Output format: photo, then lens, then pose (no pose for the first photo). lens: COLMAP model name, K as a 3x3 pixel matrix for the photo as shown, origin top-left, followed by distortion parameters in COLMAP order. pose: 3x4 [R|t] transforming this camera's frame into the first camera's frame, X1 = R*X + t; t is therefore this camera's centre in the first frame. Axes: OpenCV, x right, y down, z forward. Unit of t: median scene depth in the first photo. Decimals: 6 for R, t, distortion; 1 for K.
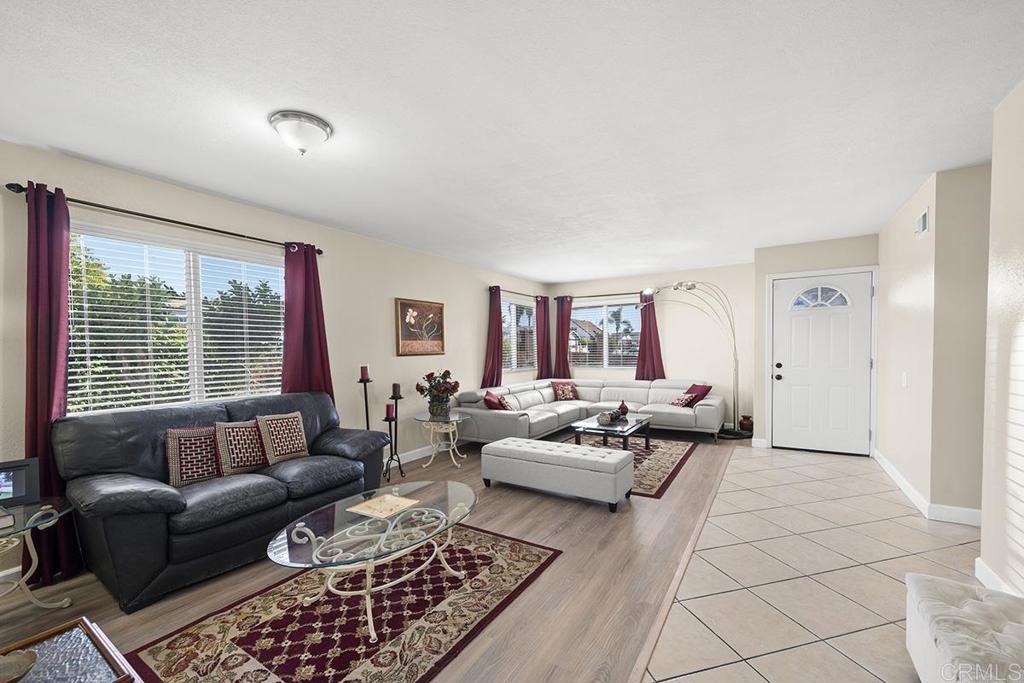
lens RADIAL K [[416.0, 0, 510.0], [0, 416.0, 349.7], [0, 0, 1]] dist [-0.001808, -0.000193]
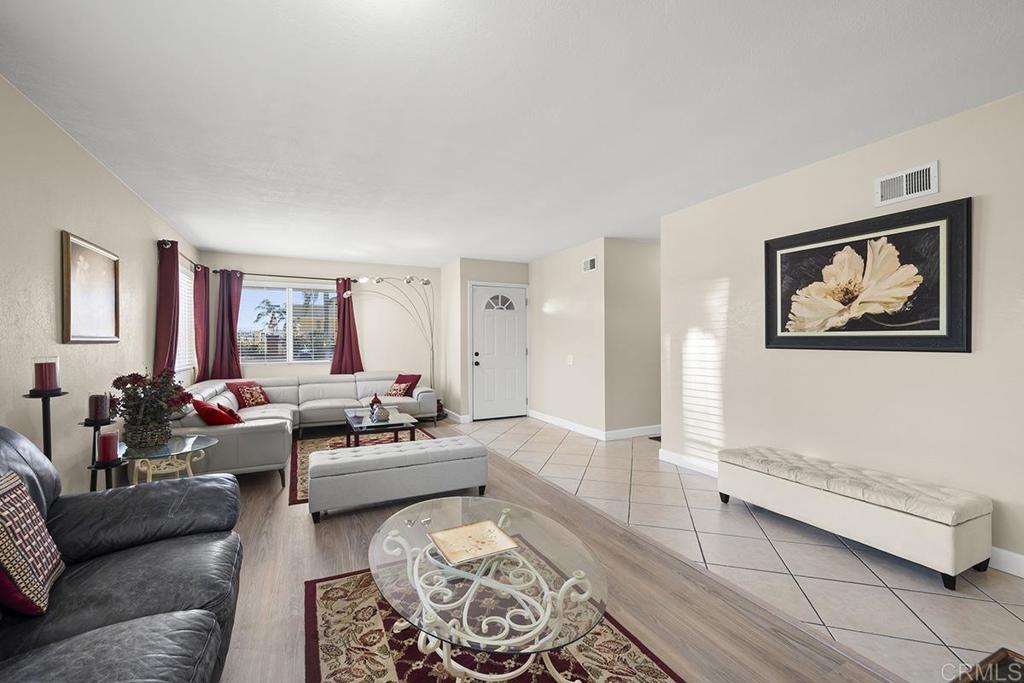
lens RADIAL K [[426.8, 0, 508.5], [0, 426.8, 335.7], [0, 0, 1]] dist [0.001997, 0.000053]
pose [[0.531183, 0.024557, 0.846901, -0.411009], [-0.003443, 0.999634, -0.026827, 0.016935], [-0.847250, 0.011334, 0.531074, 0.249760]]
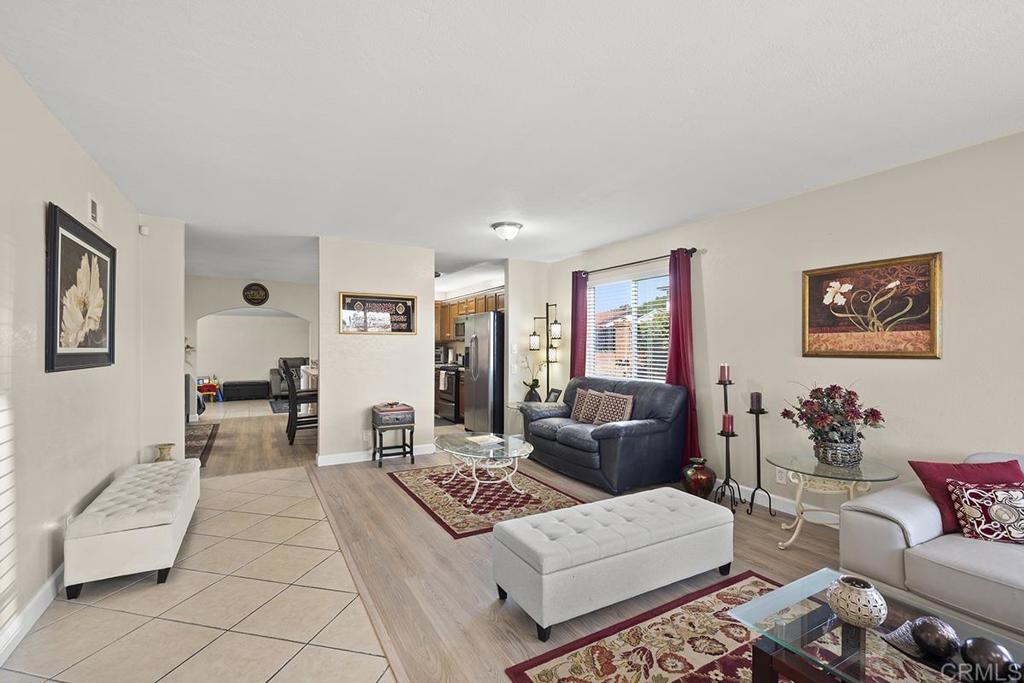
lens RADIAL K [[457.0, 0, 516.8], [0, 457.0, 344.8], [0, 0, 1]] dist [0.004866, 0.000163]
pose [[-0.463761, 0.013160, -0.885863, 0.582097], [0.004936, 0.999913, 0.012270, -0.015111], [0.885947, 0.001318, -0.463785, 0.899154]]
